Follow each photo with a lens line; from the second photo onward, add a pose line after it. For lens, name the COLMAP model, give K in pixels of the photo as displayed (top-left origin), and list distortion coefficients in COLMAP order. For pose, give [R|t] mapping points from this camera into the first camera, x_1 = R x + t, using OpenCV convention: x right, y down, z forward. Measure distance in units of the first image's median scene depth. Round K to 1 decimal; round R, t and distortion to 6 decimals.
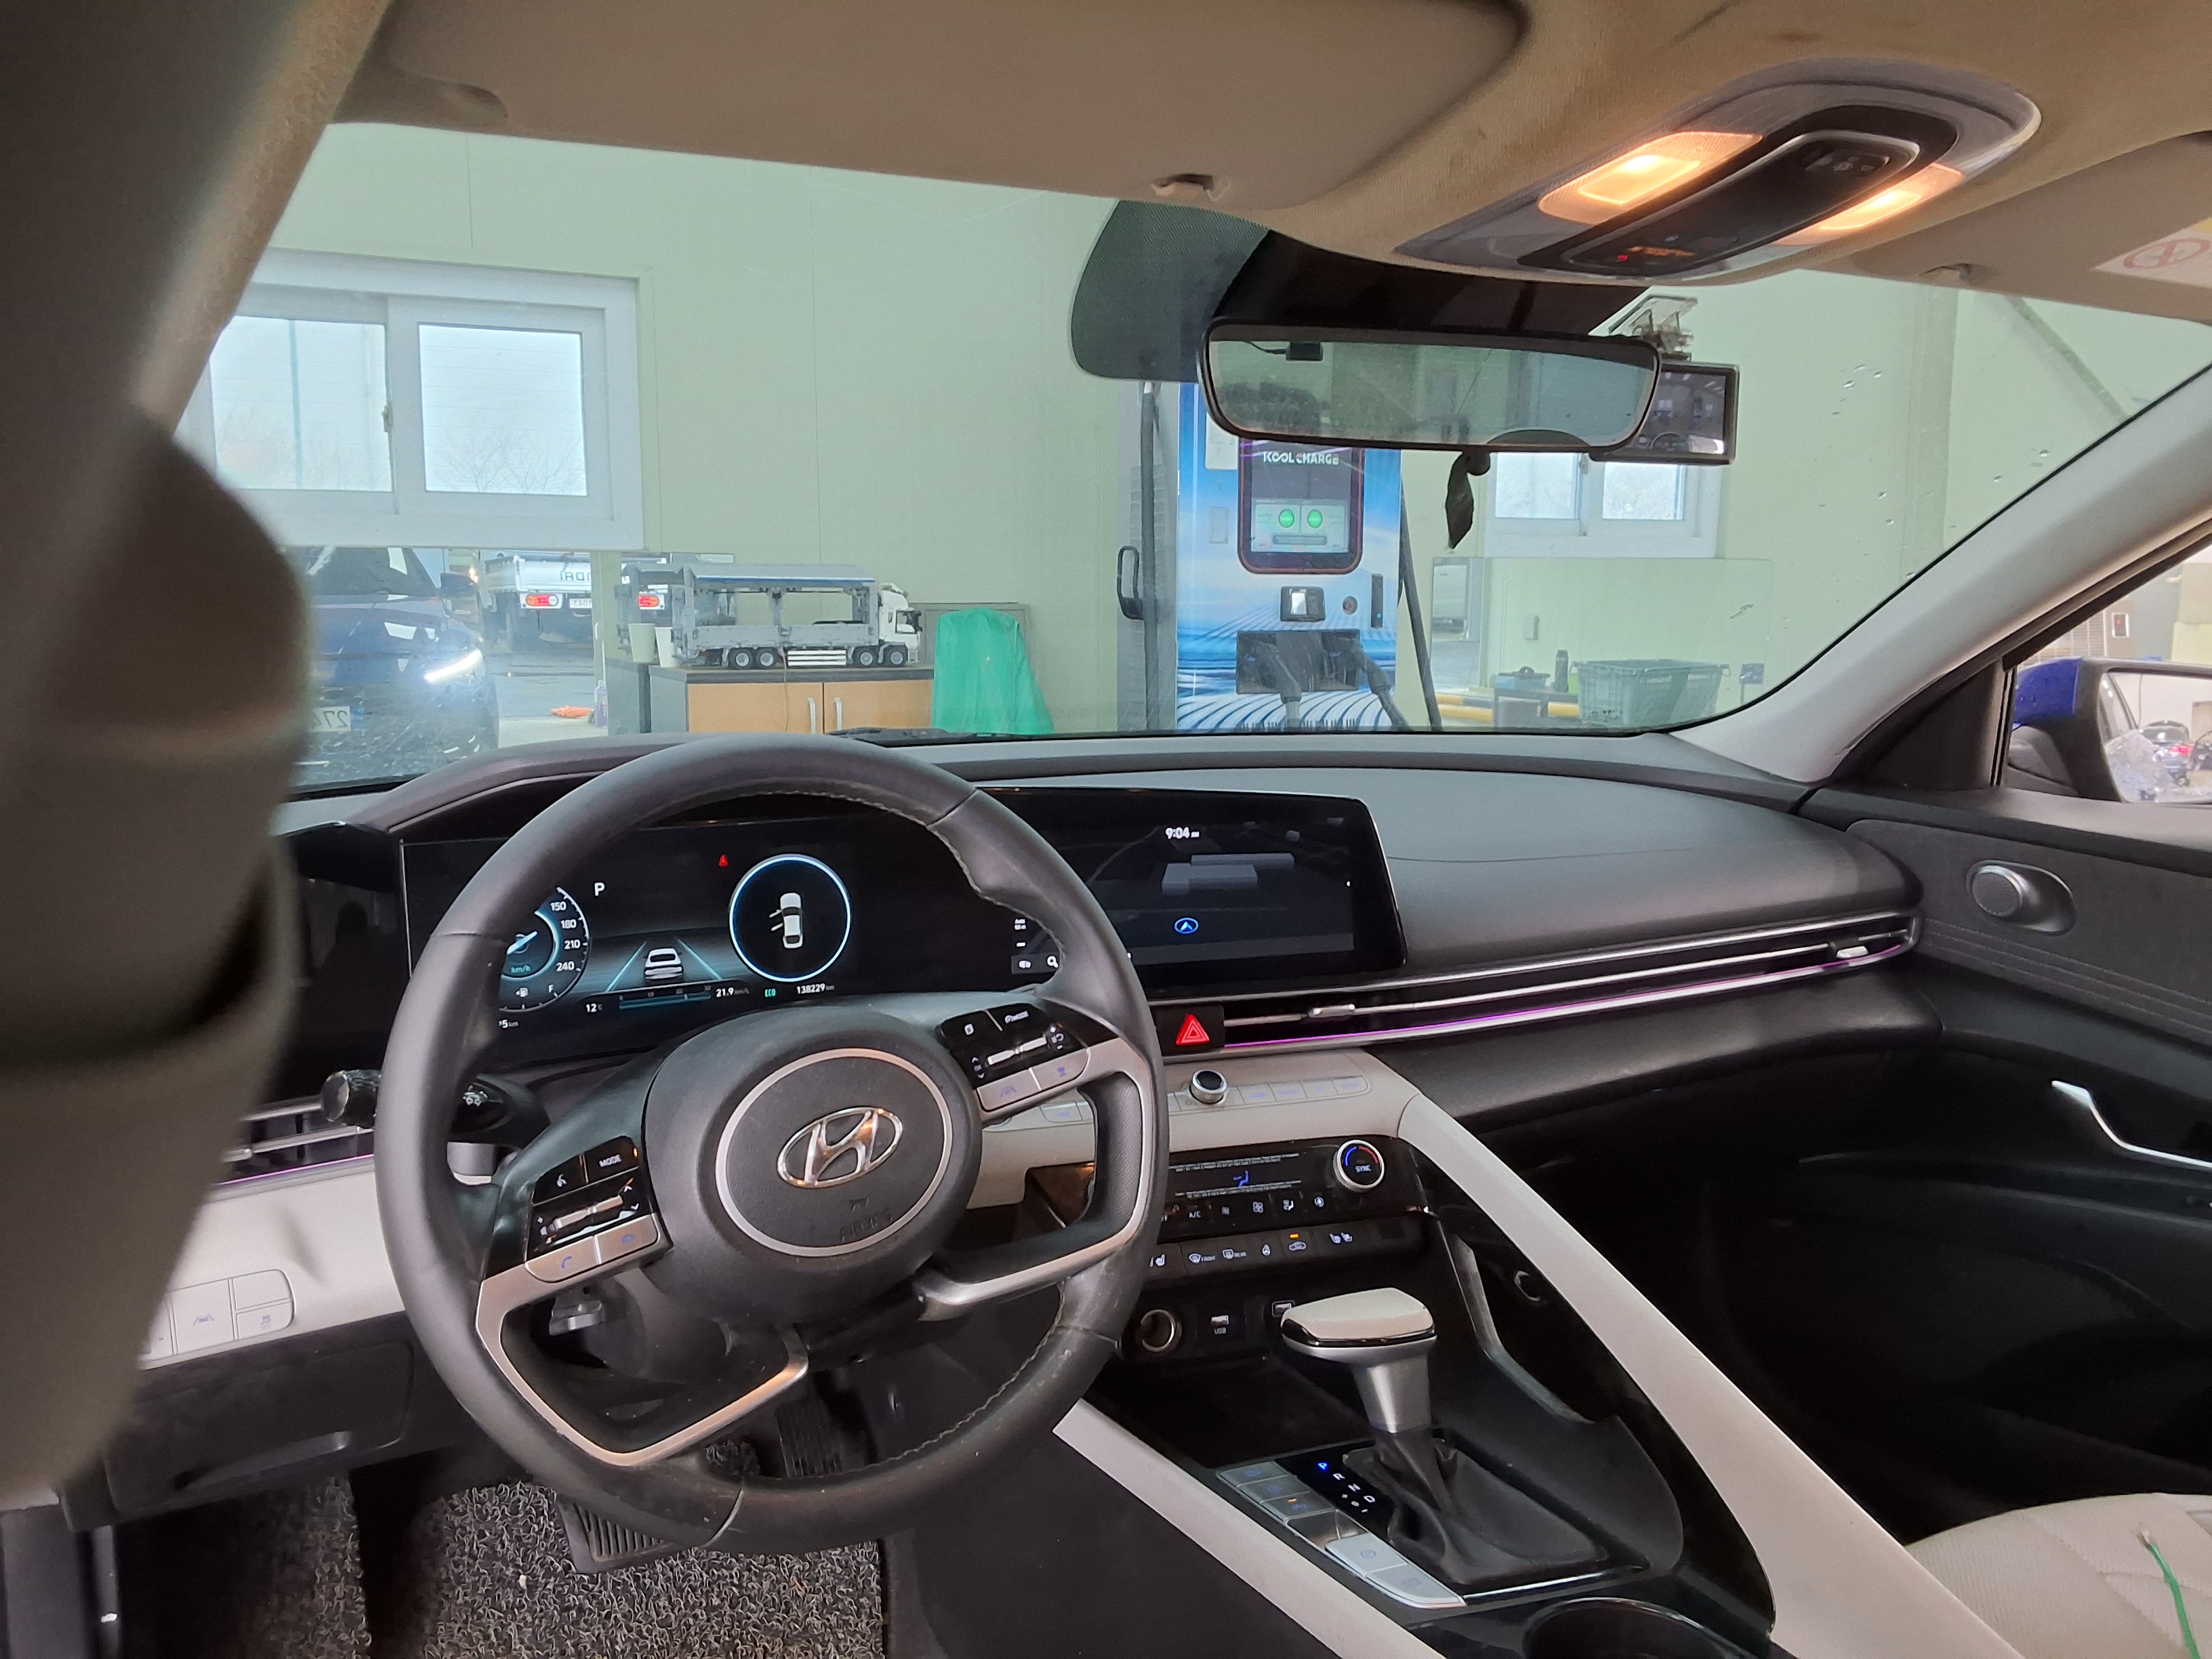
lens RADIAL K [[1795.4, 0, 1089.1], [0, 1795.4, 834.0], [0, 0, 1]] dist [0.118532, -0.001881]
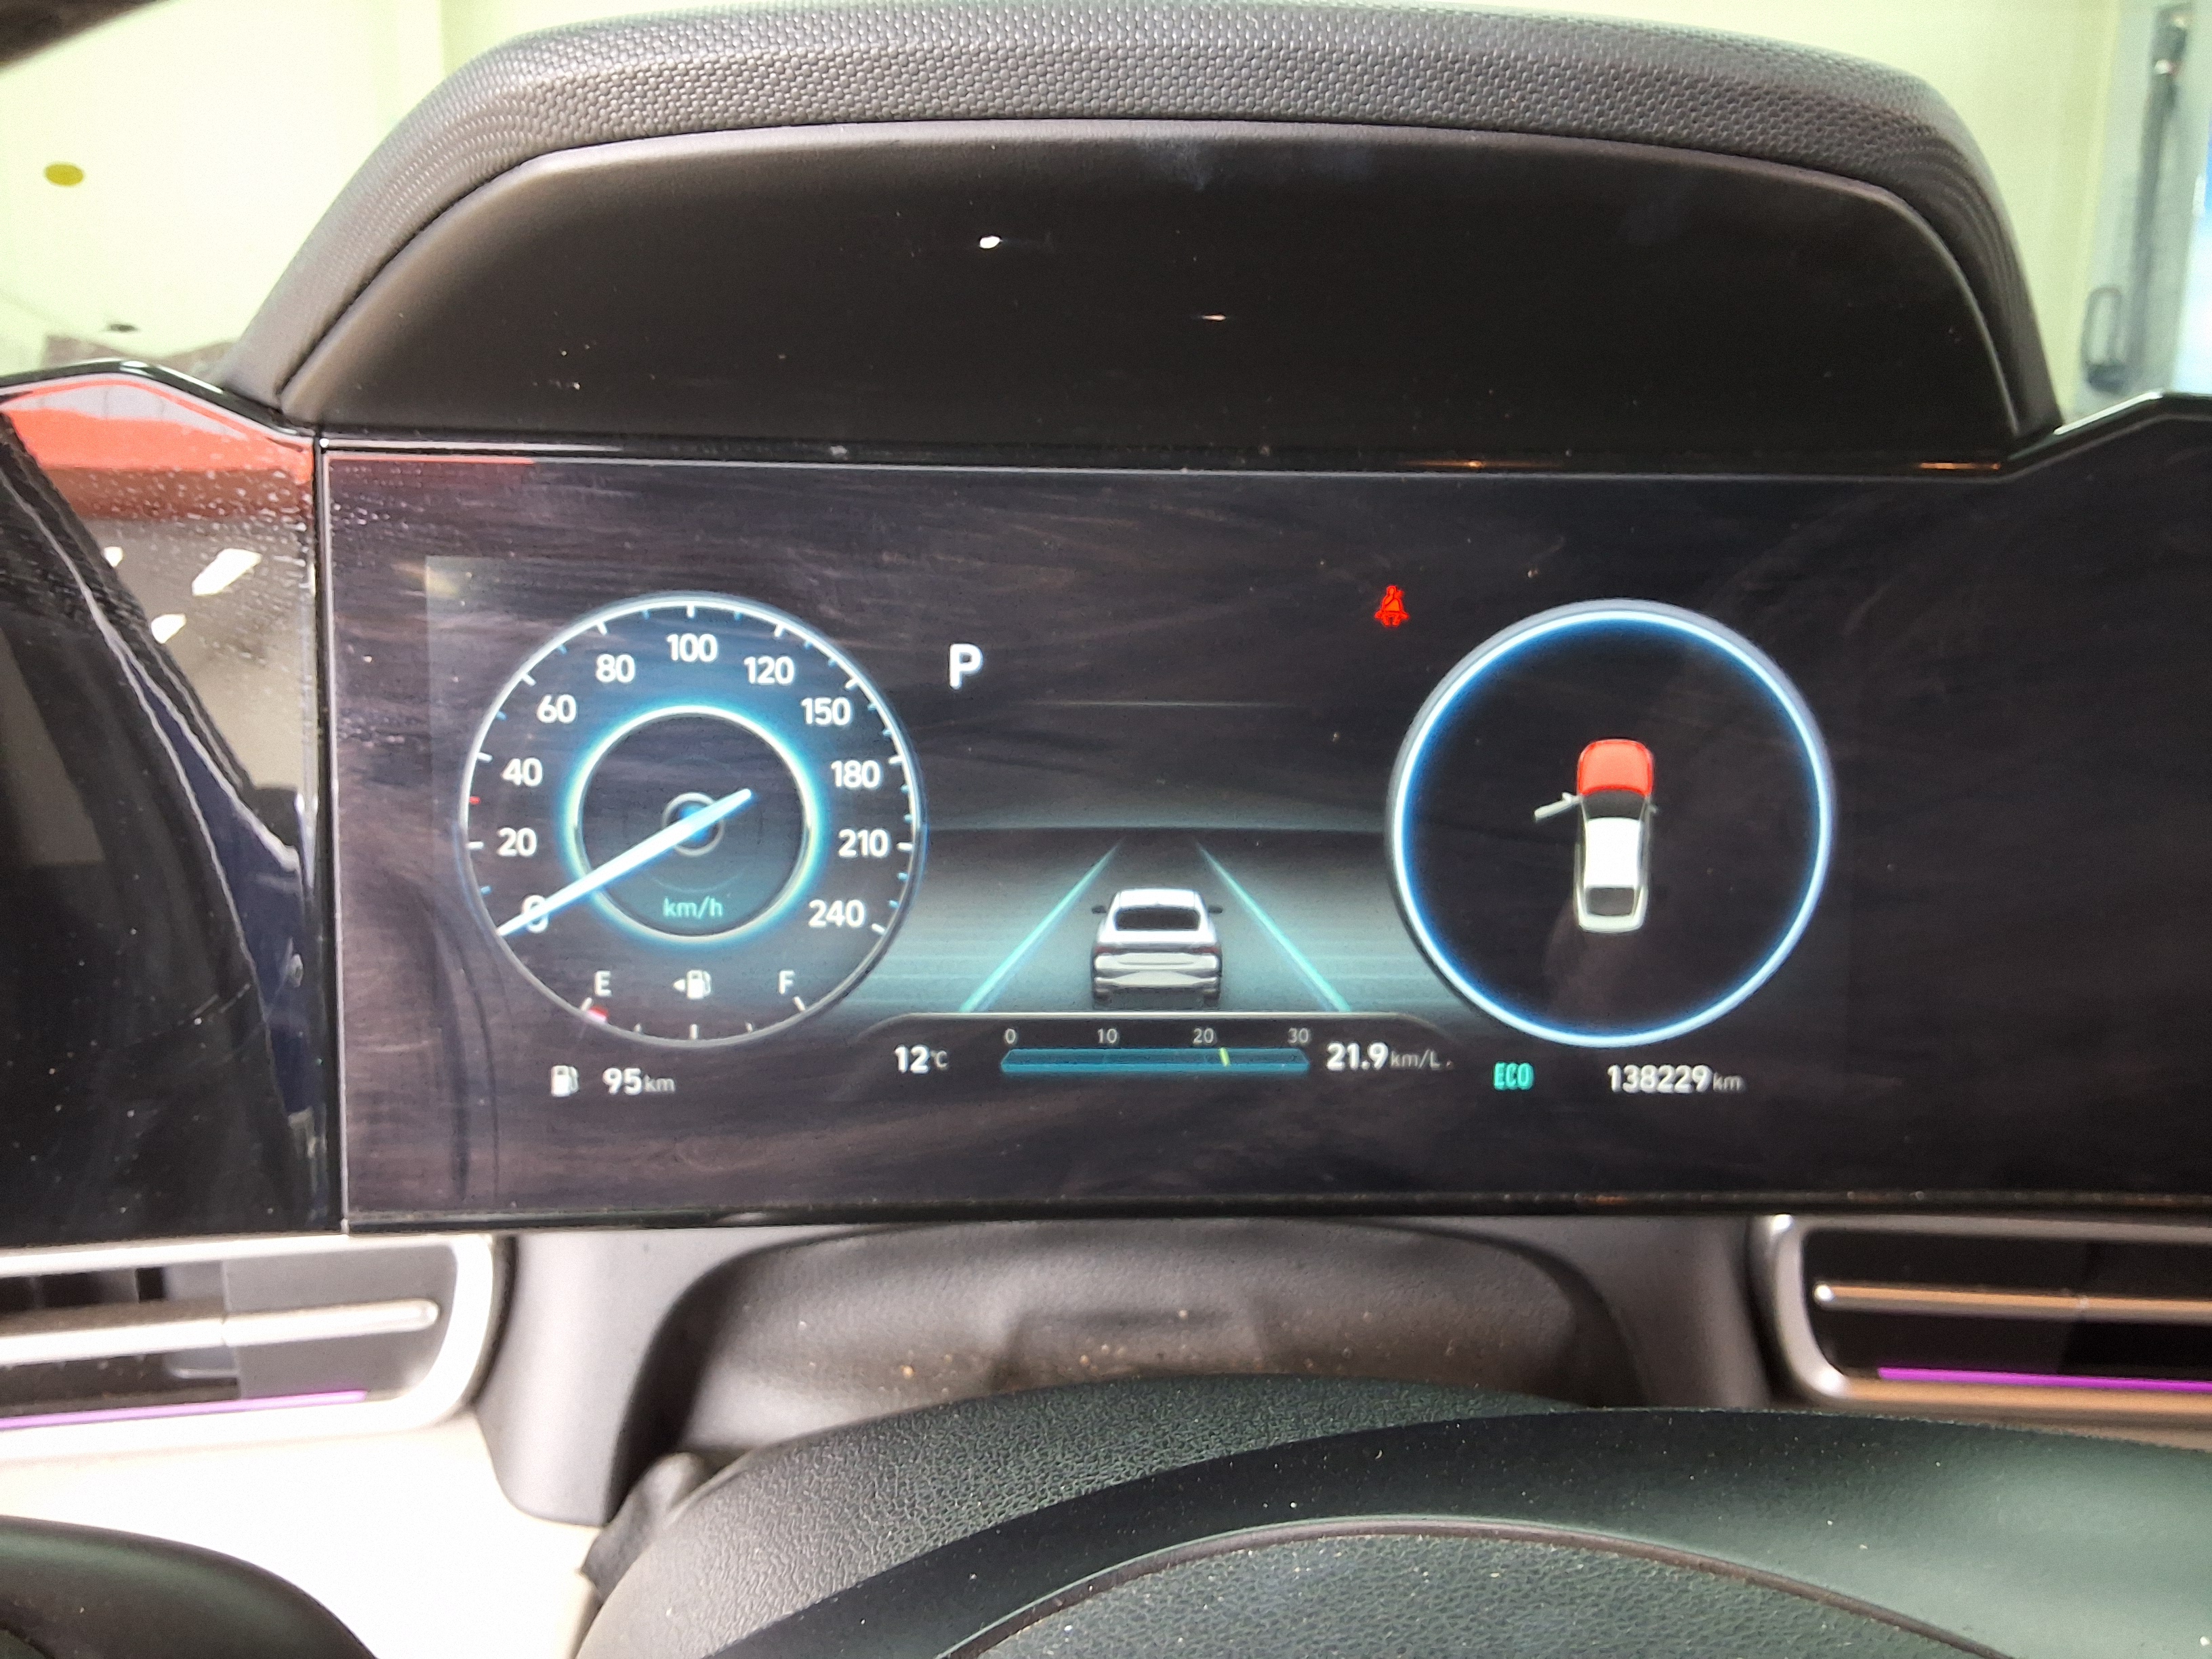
lens RADIAL K [[1795.4, 0, 1119.0], [0, 1795.4, 828.3], [0, 0, 1]] dist [0.118532, -0.001881]
pose [[0.915403, 0.108951, -0.387513, -0.132639], [-0.074161, 0.991843, 0.103674, 0.024734], [0.395647, -0.066165, 0.916016, 0.746688]]
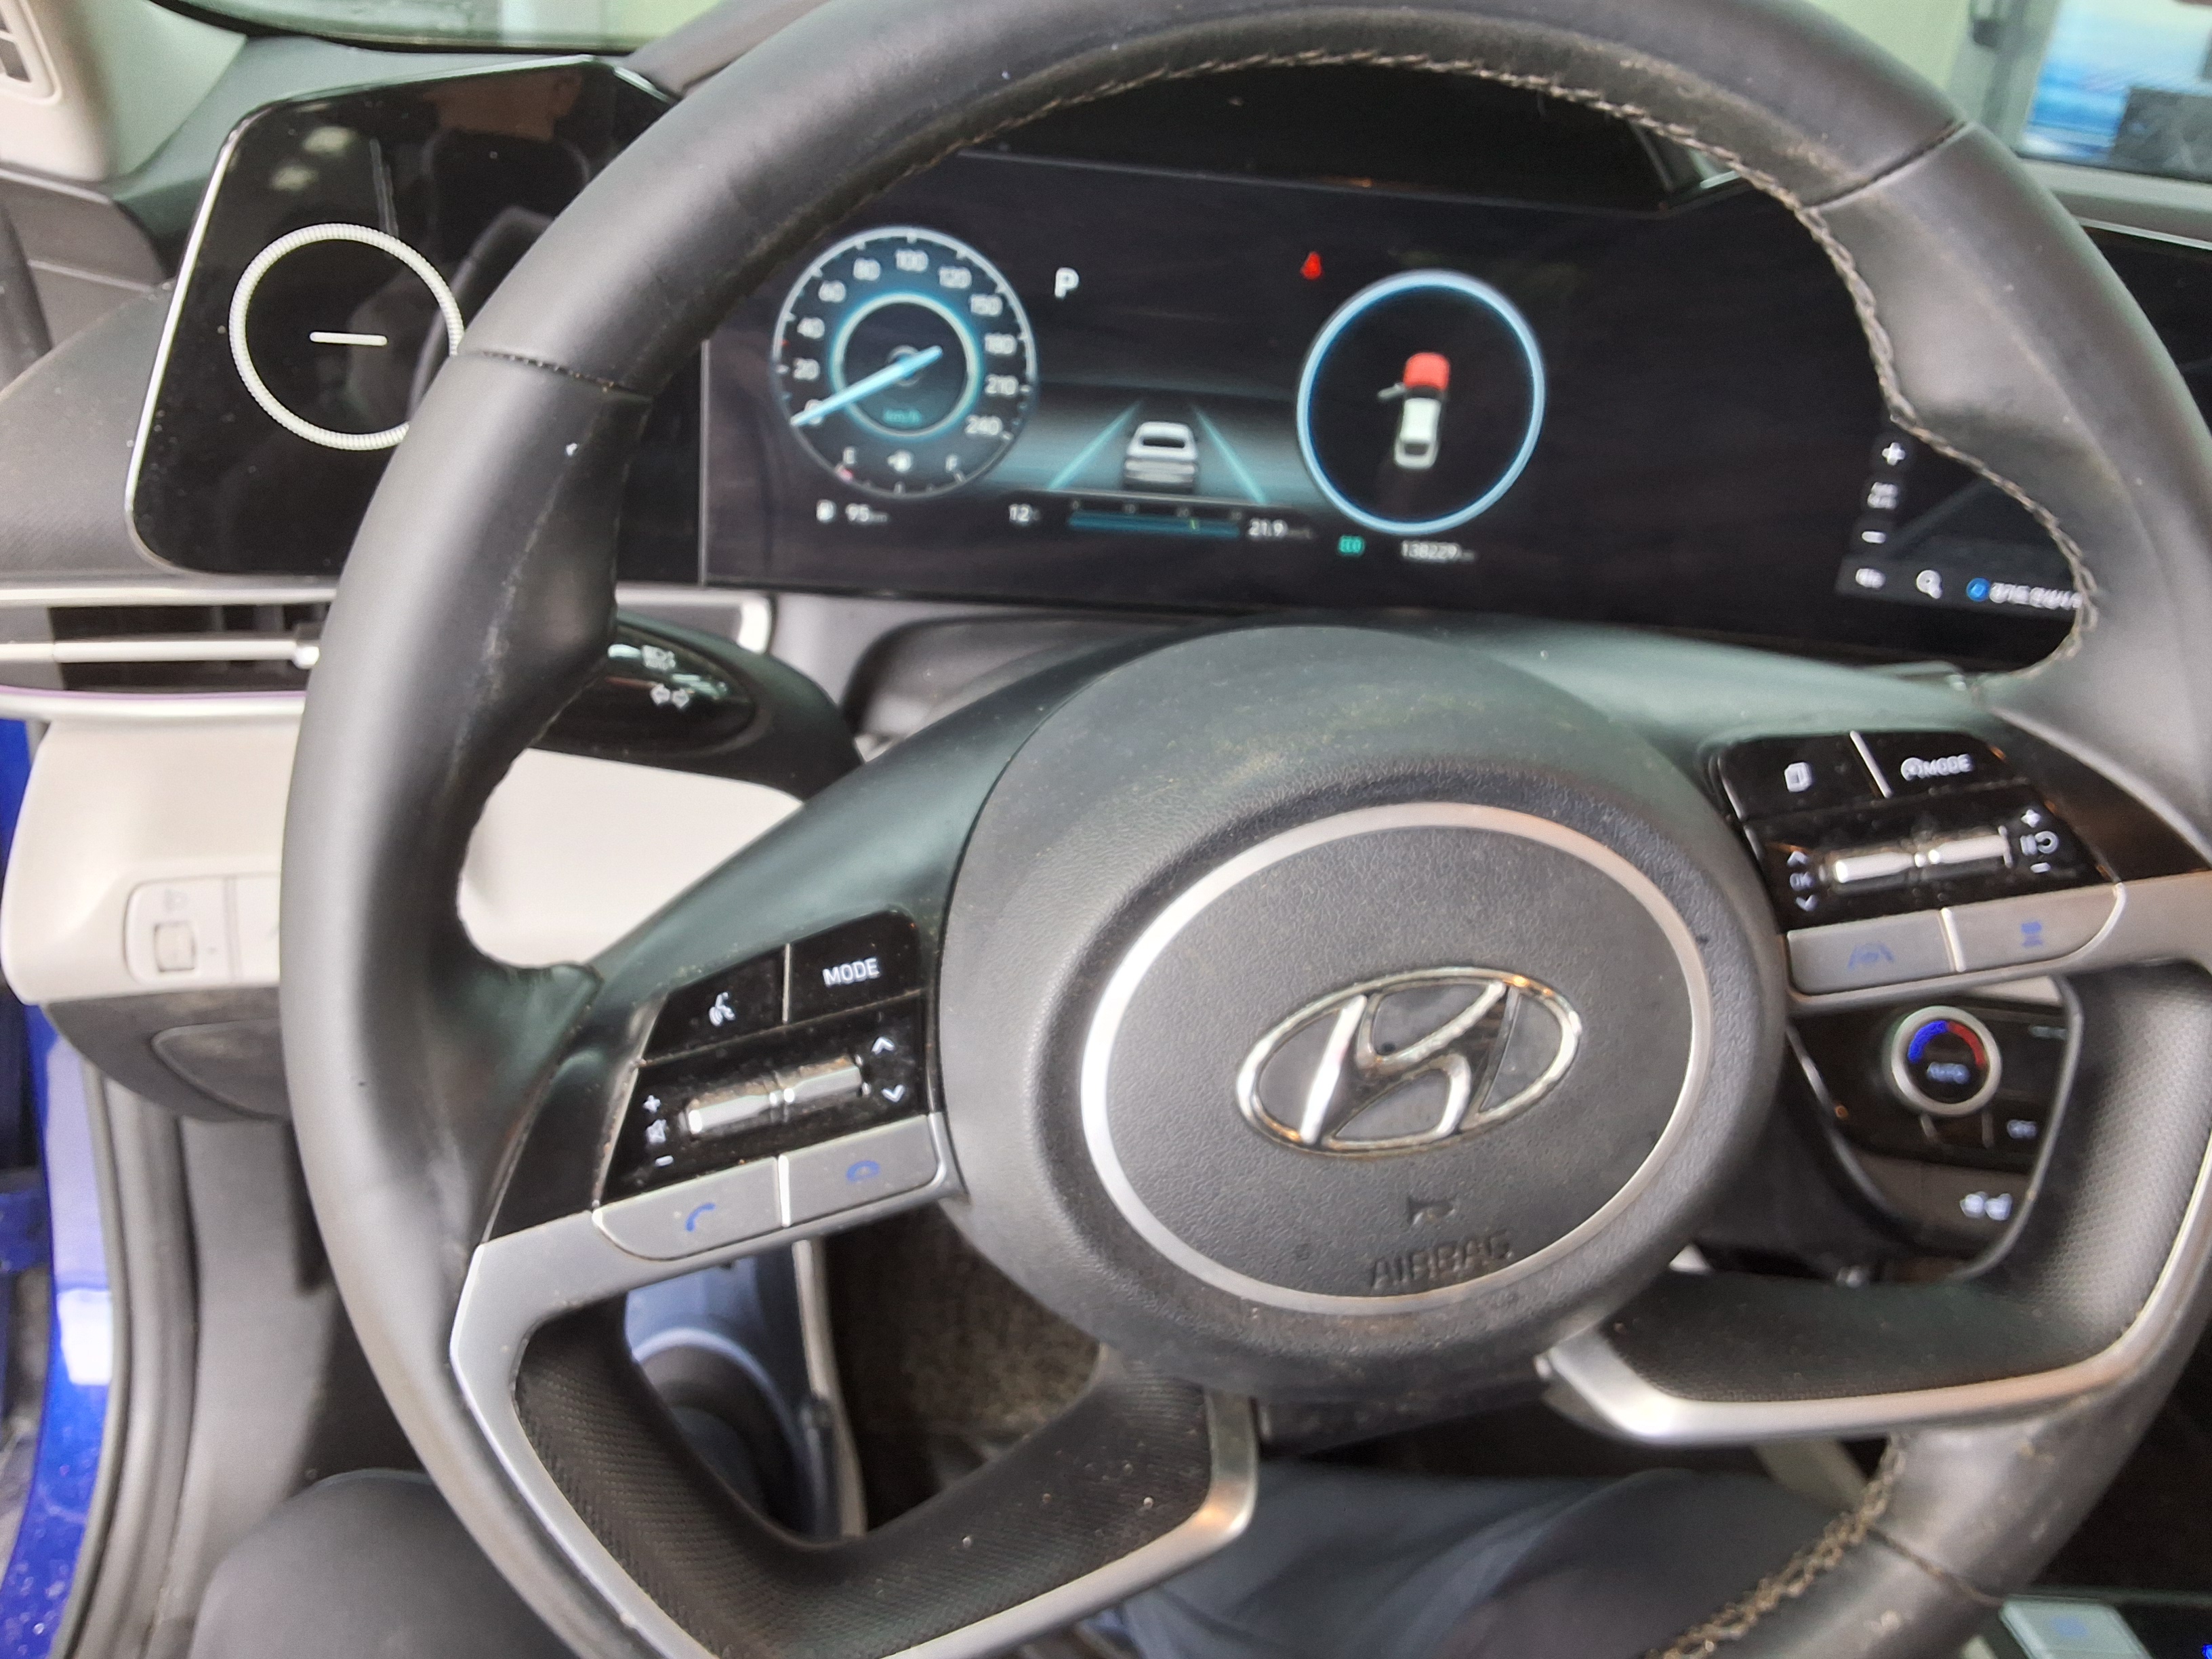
lens RADIAL K [[1795.4, 0, 1085.5], [0, 1795.4, 812.3], [0, 0, 1]] dist [0.118532, -0.001881]
pose [[0.928777, 0.238554, -0.283665, -0.085998], [-0.148941, 0.941045, 0.303729, 0.014801], [0.339397, -0.239847, 0.909551, 0.506764]]
